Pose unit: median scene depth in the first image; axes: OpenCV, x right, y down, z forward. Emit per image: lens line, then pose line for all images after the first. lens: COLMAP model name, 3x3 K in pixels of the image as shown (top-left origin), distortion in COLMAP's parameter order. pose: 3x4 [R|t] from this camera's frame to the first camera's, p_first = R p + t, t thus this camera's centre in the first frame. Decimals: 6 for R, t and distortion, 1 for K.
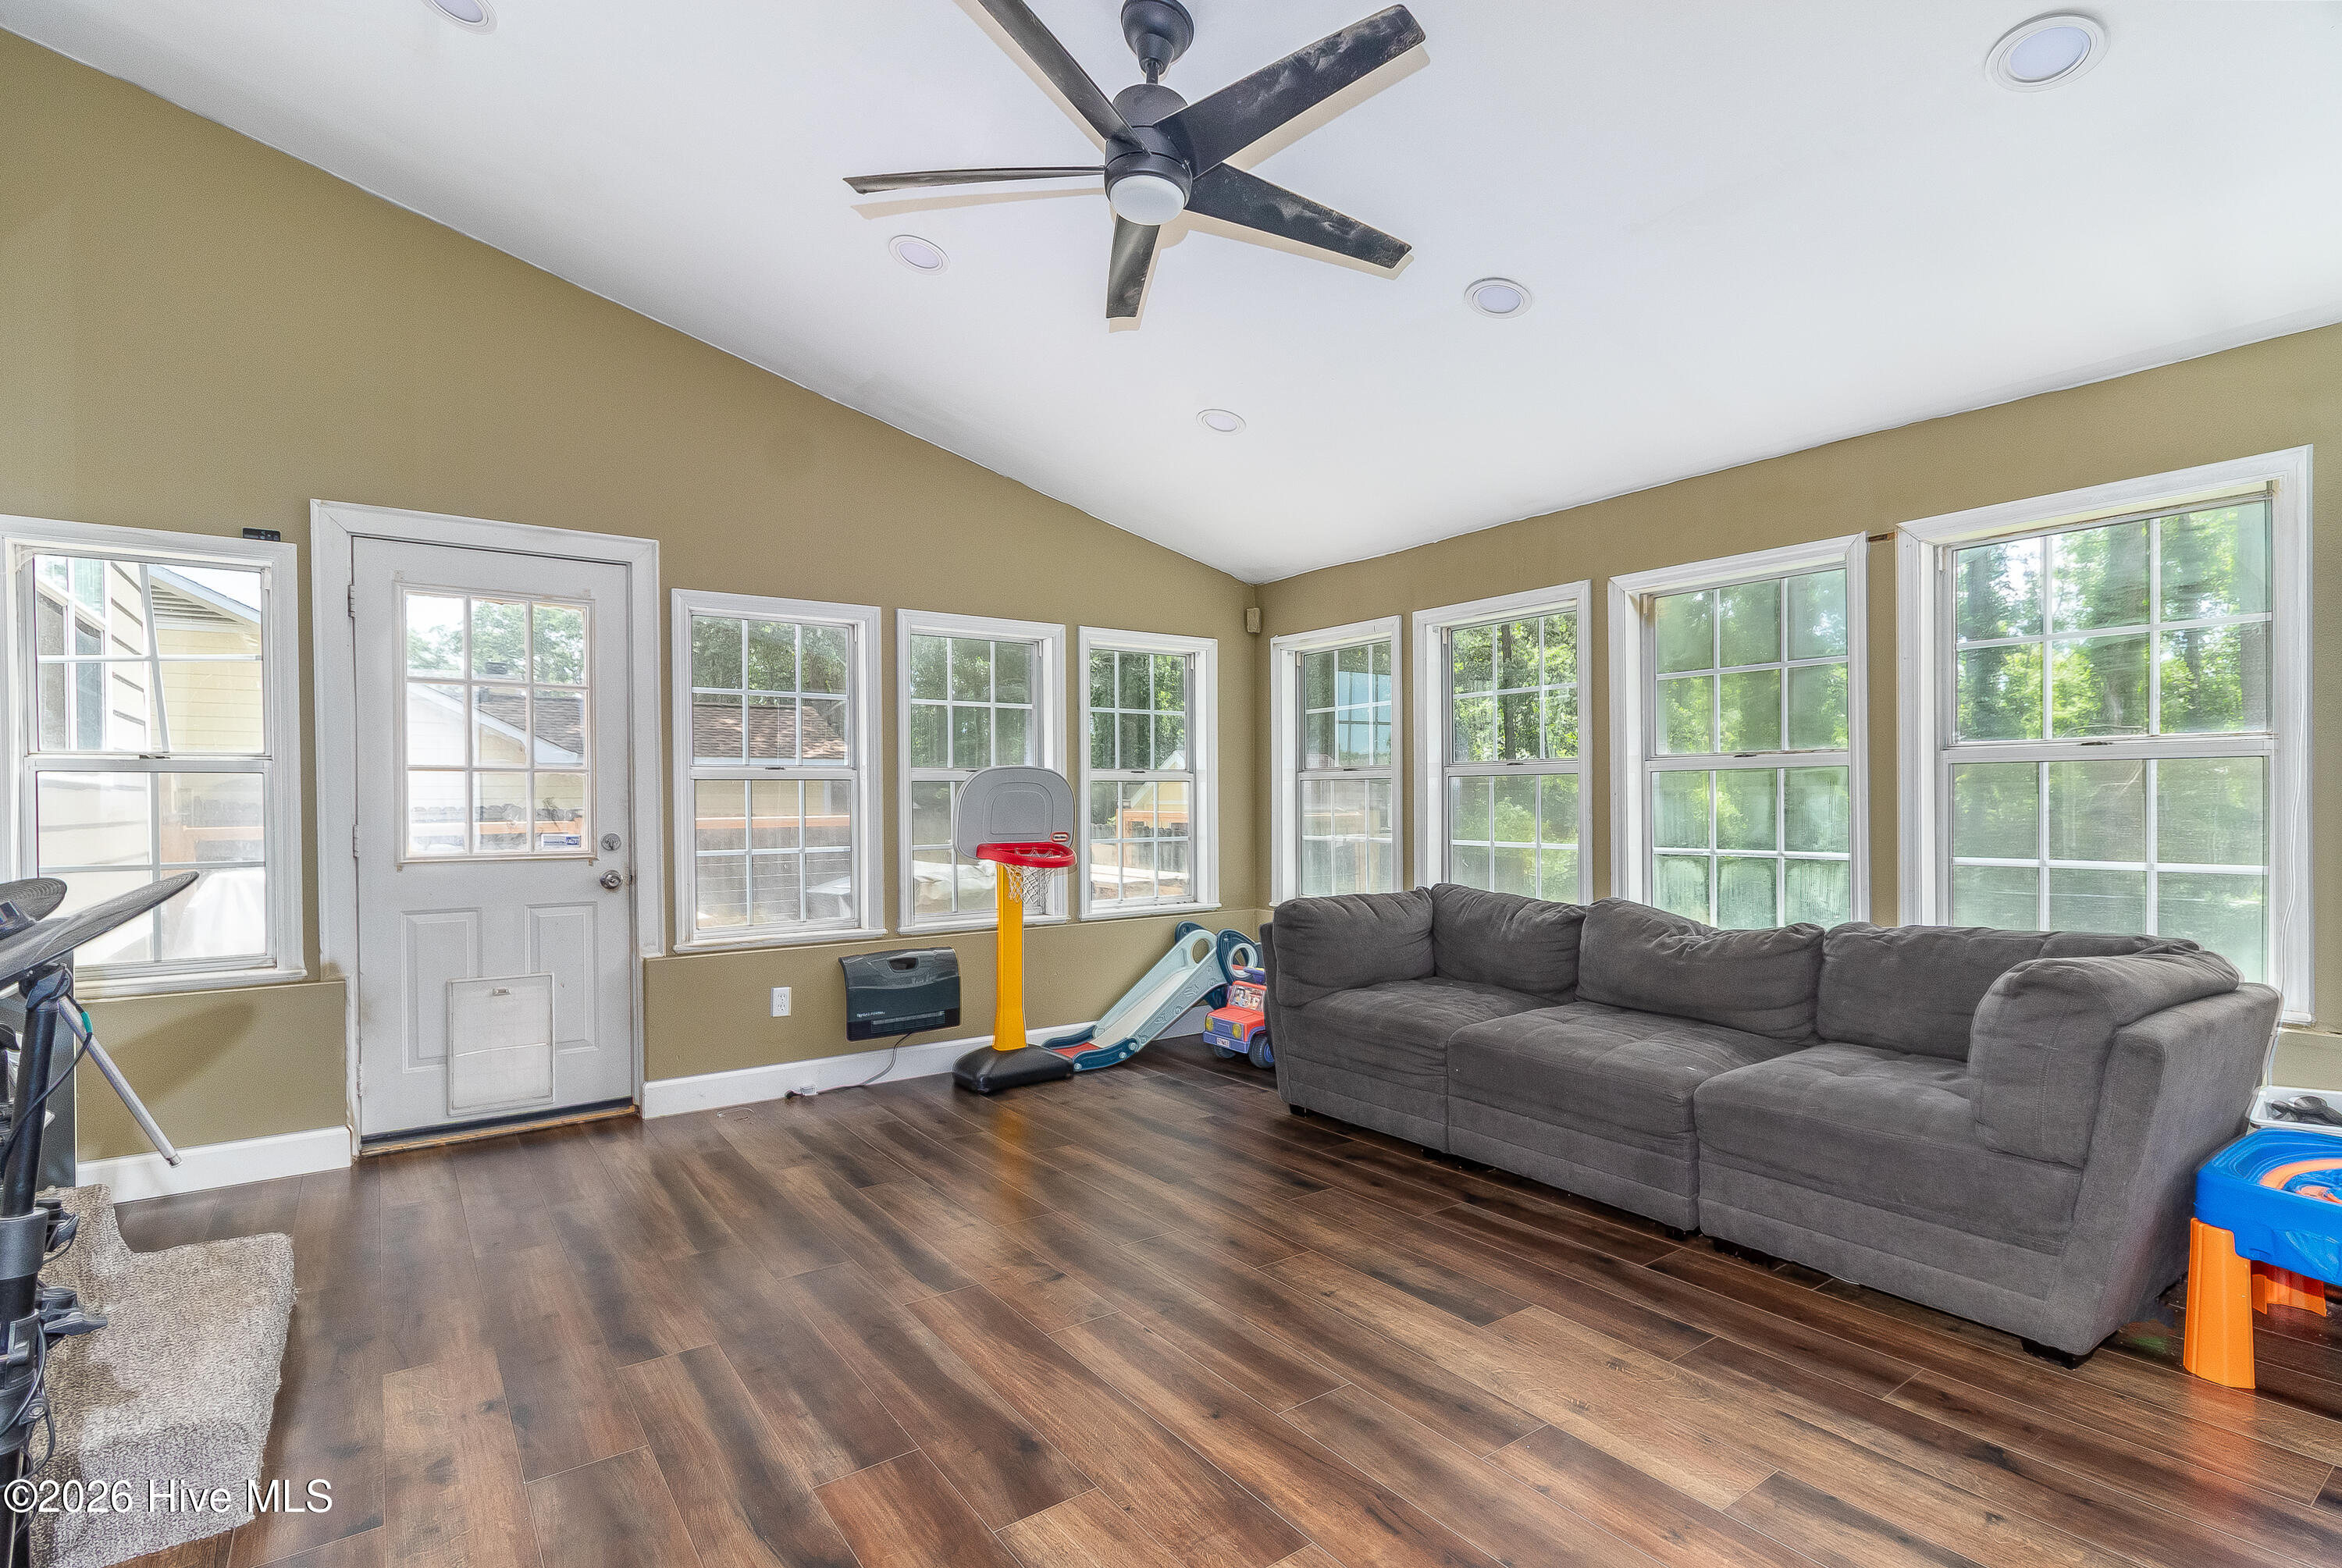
lens RADIAL K [[1154.8, 0, 1241.0], [0, 1154.8, 808.8], [0, 0, 1]] dist [-0.000893, 0.000164]
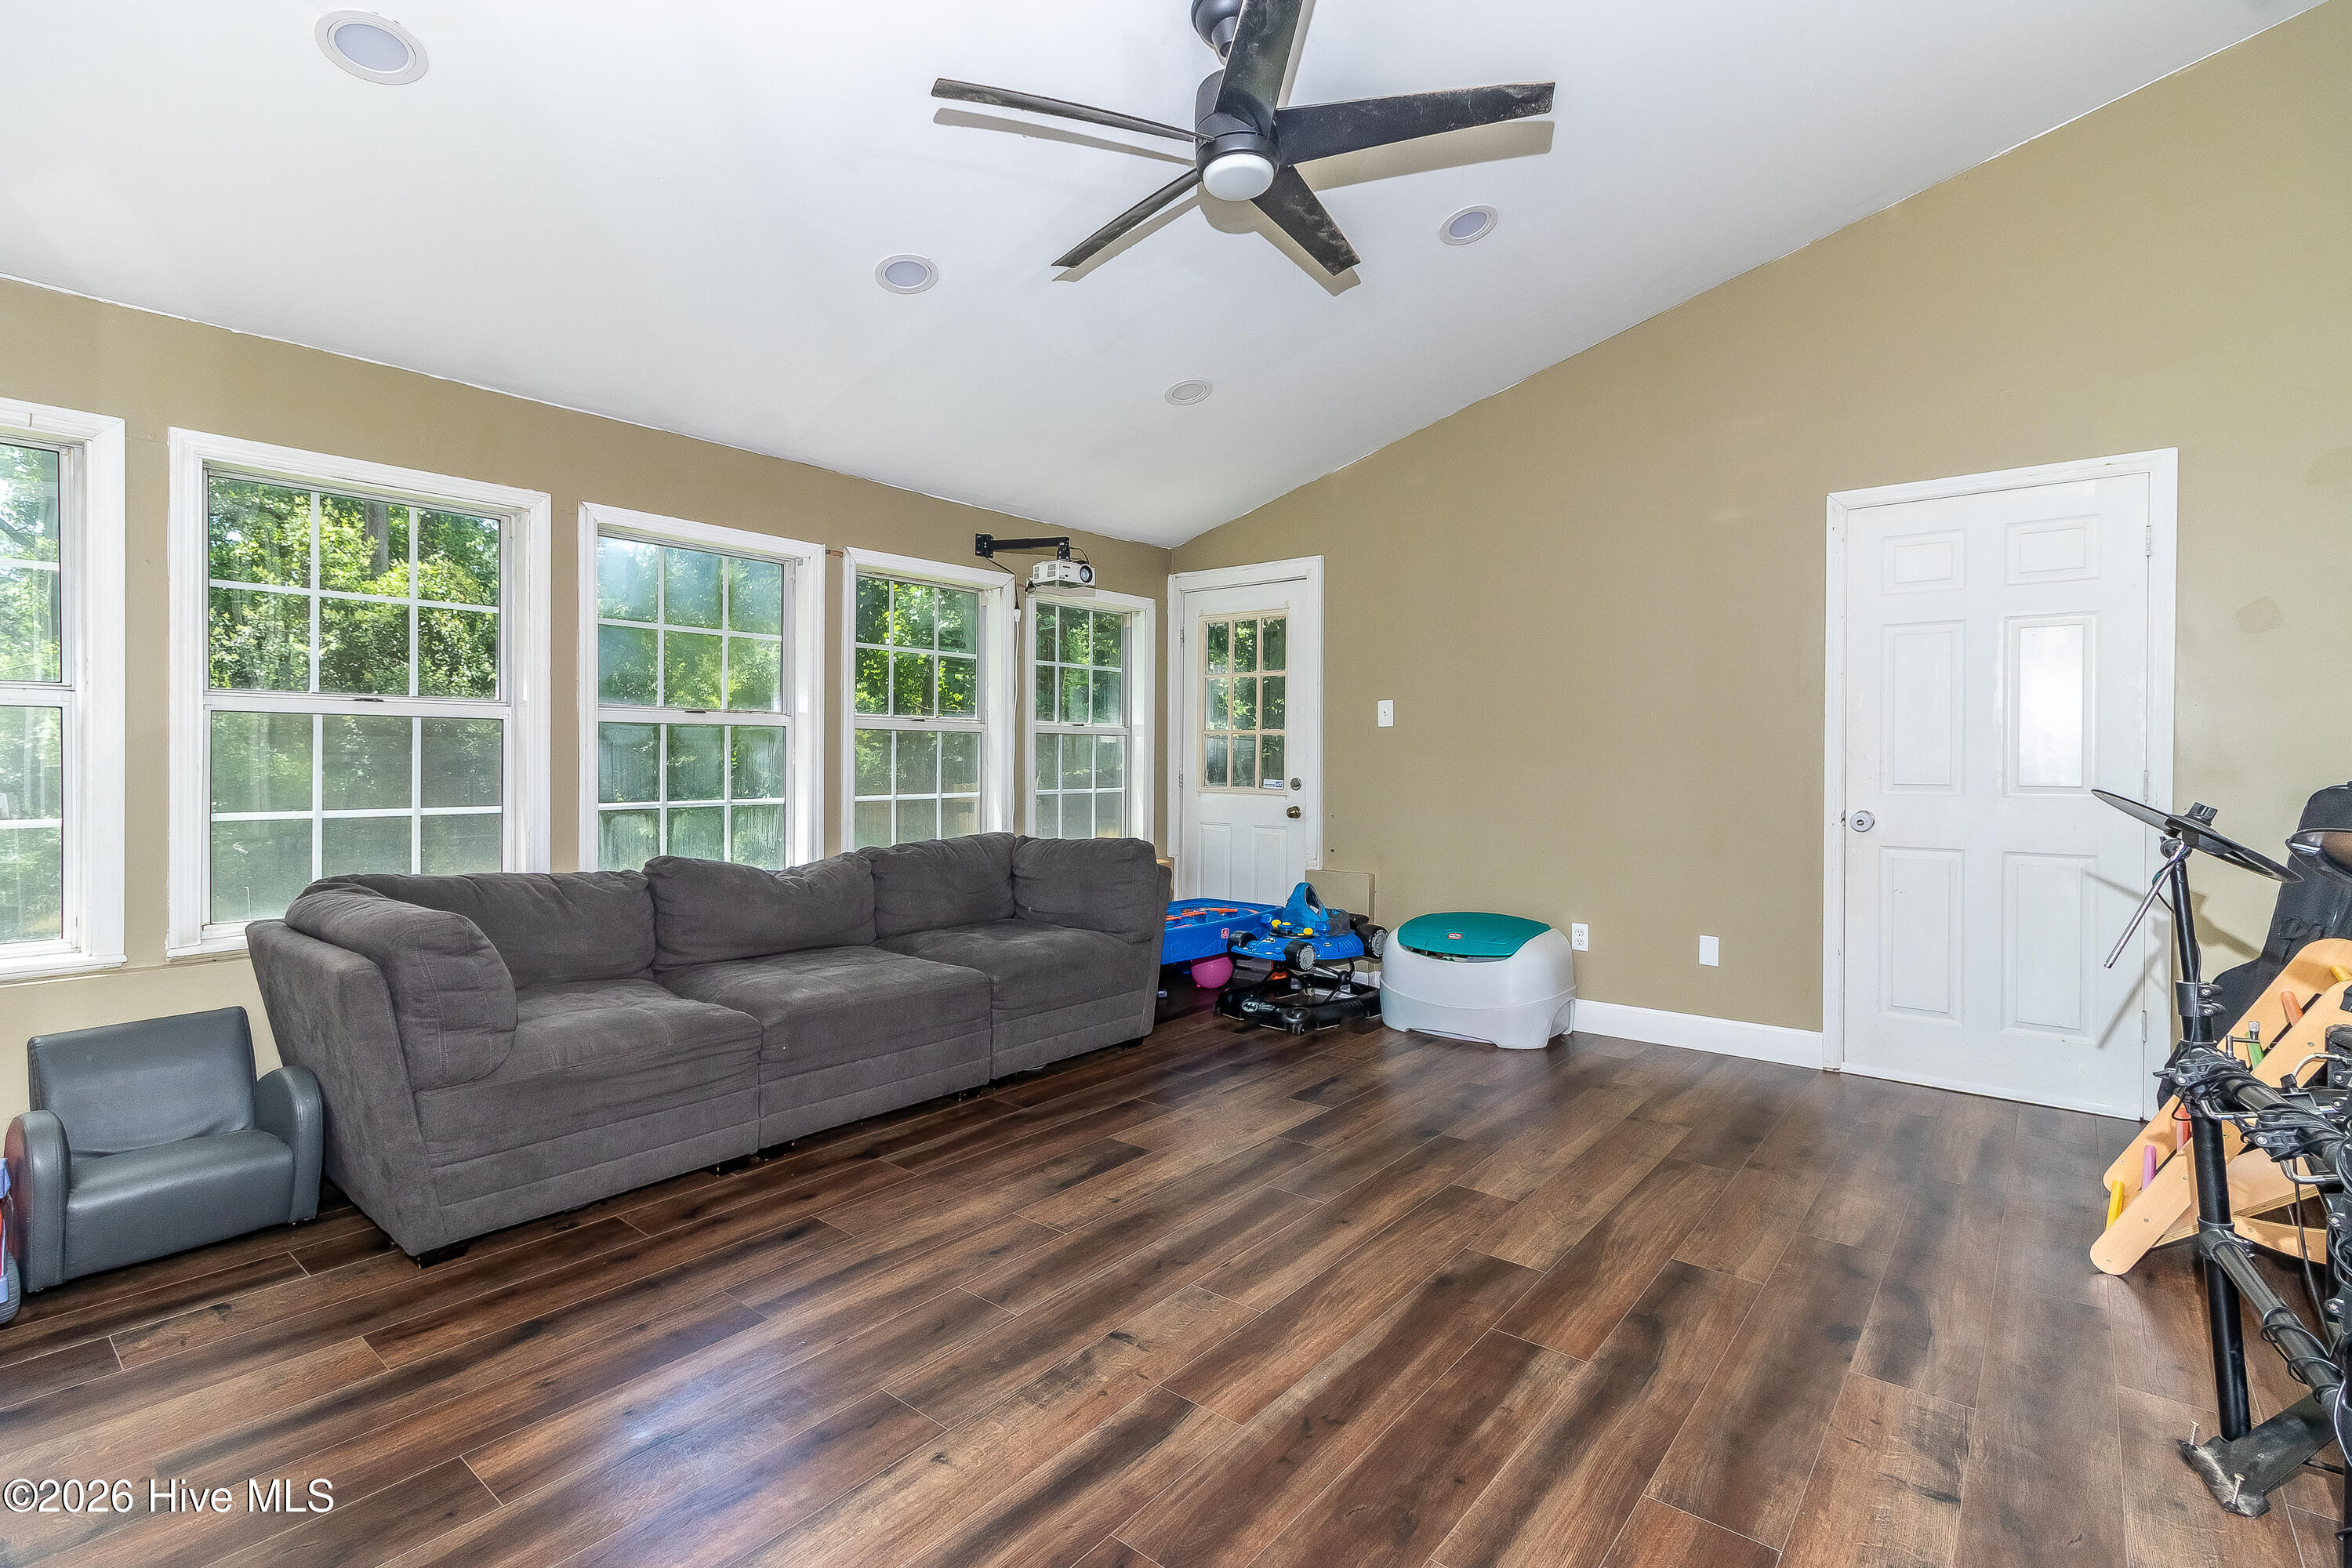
lens RADIAL K [[1085.2, 0, 1177.6], [0, 1085.2, 771.6], [0, 0, 1]] dist [0.001973, 0.000682]
pose [[-0.229628, -0.008051, 0.973245, -0.993598], [0.005758, 0.999937, 0.009630, 0.001779], [-0.973261, 0.007816, -0.229567, 1.239297]]
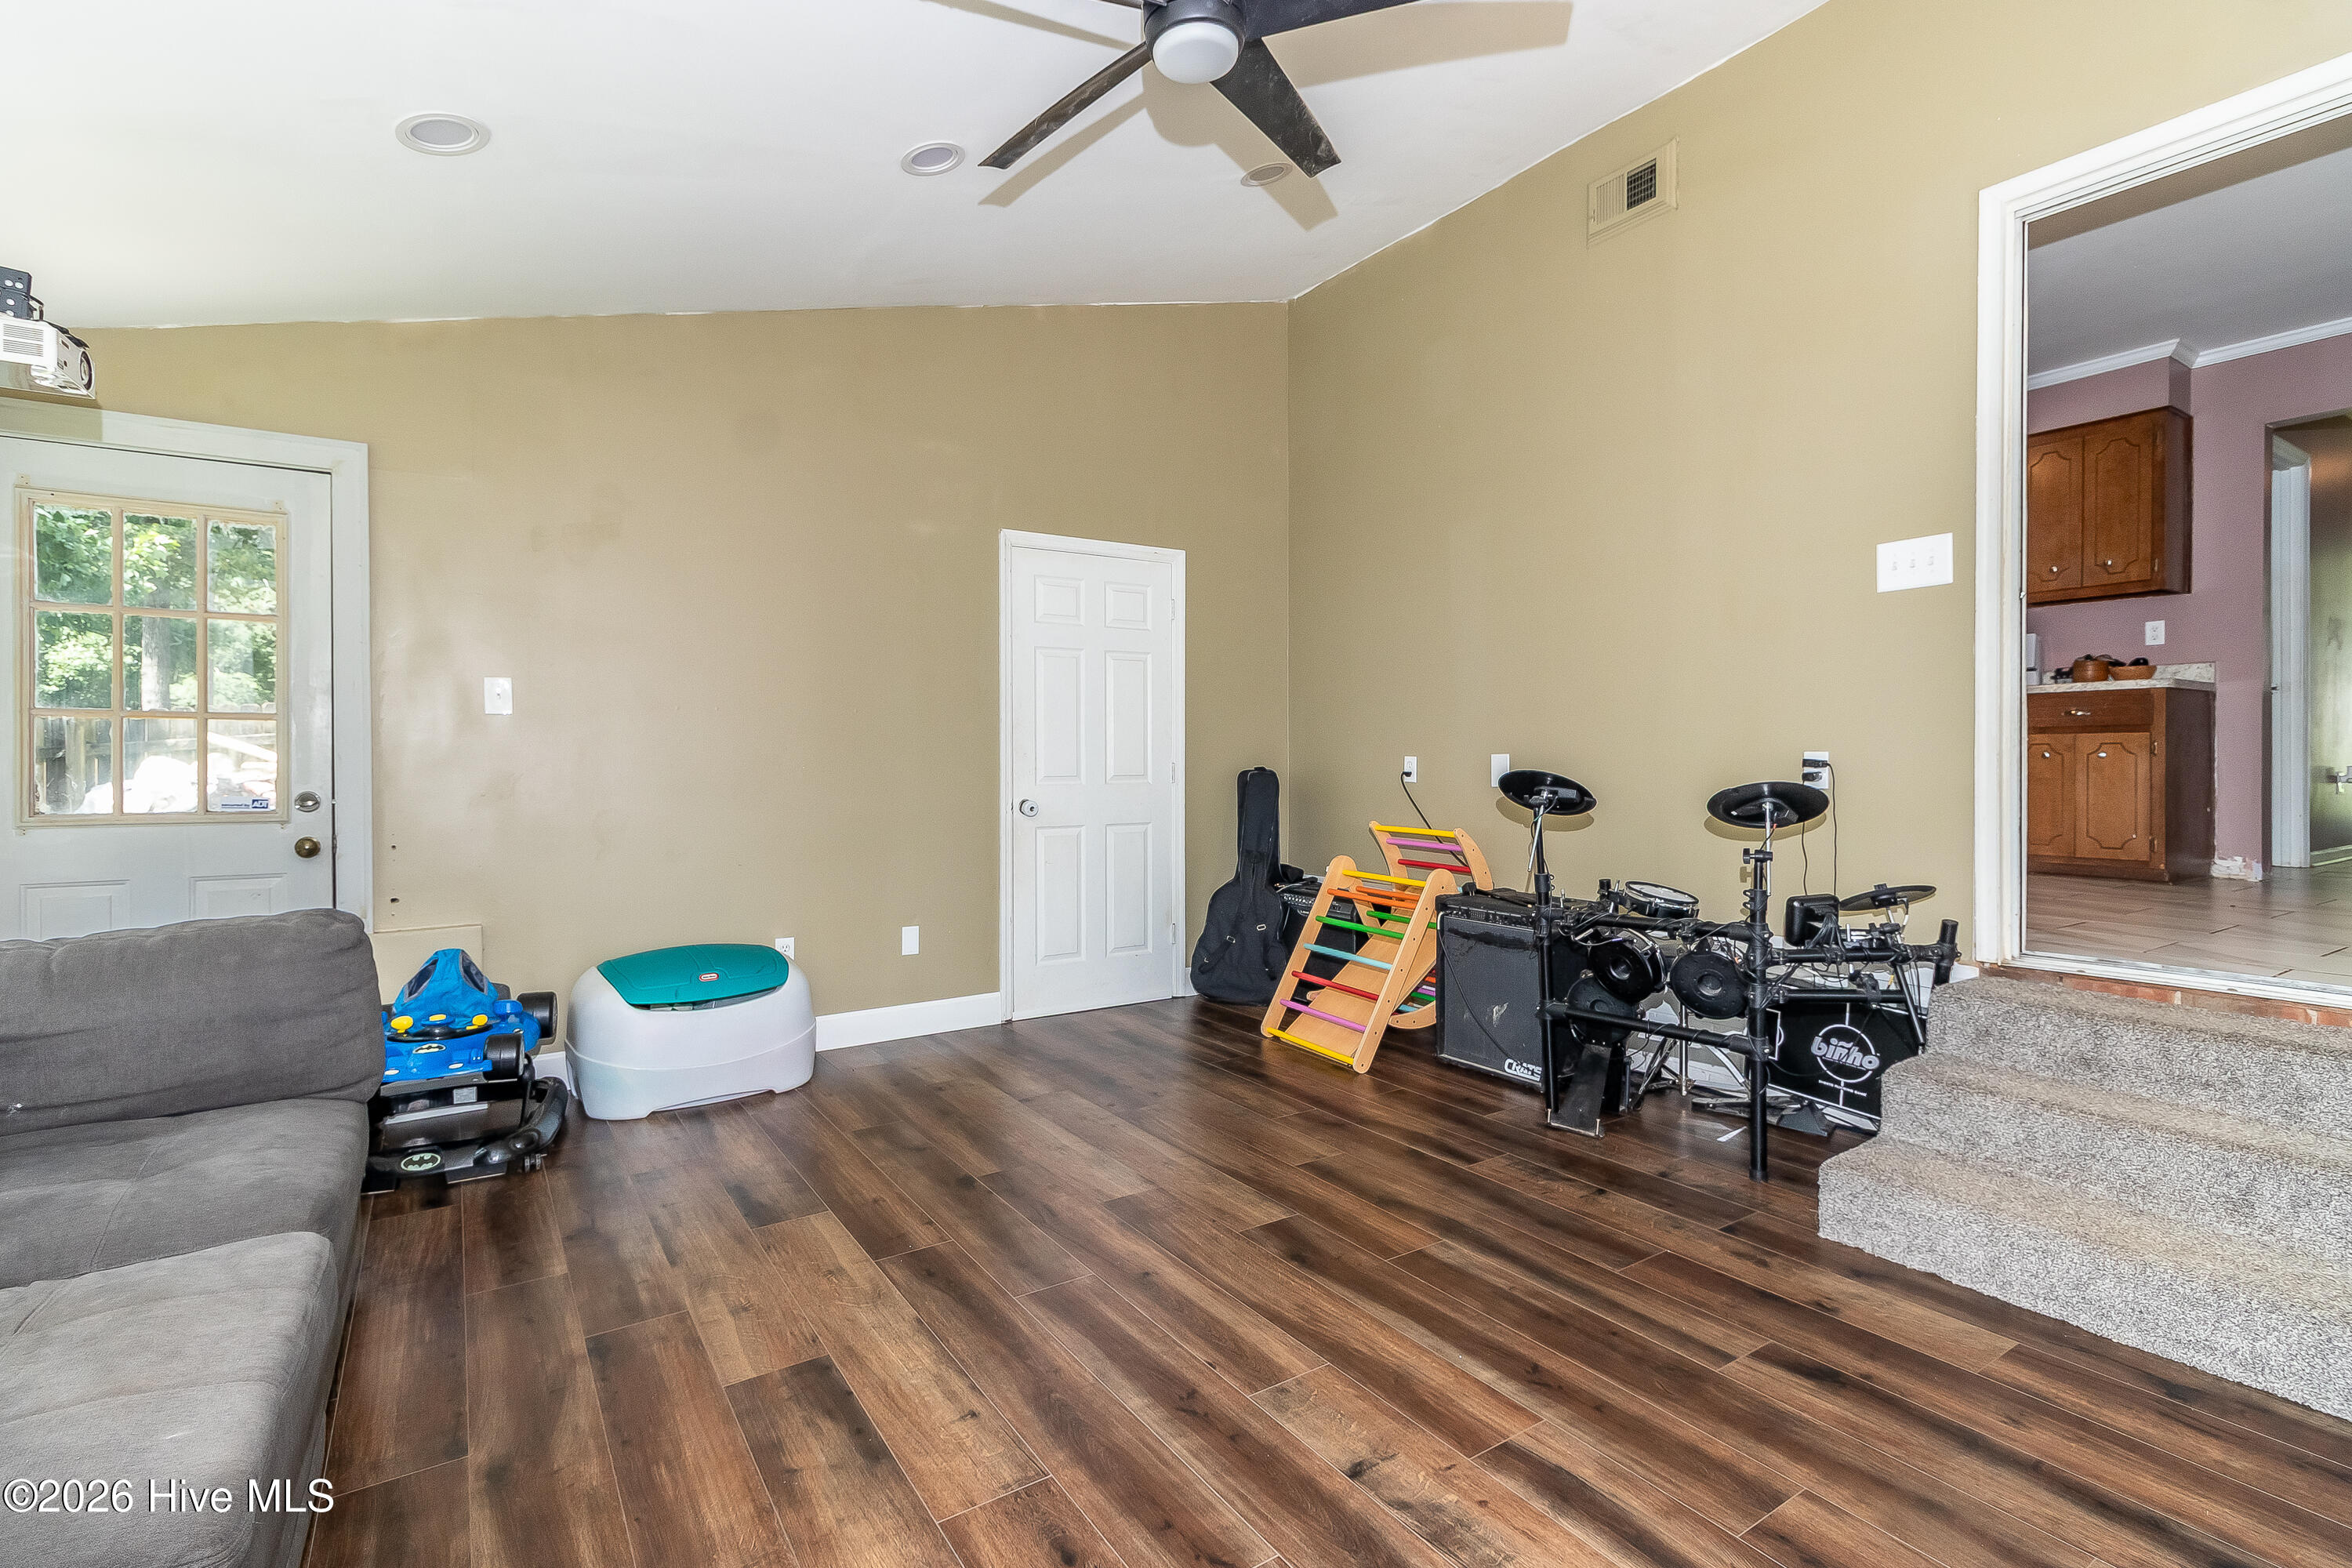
lens RADIAL K [[1085.2, 0, 1177.6], [0, 1085.2, 771.6], [0, 0, 1]] dist [0.001973, 0.000682]
pose [[-0.997204, 0.011105, 0.073897, -0.118788], [0.012531, 0.999744, 0.018864, -0.000344], [-0.073669, 0.019737, -0.997087, 1.759985]]
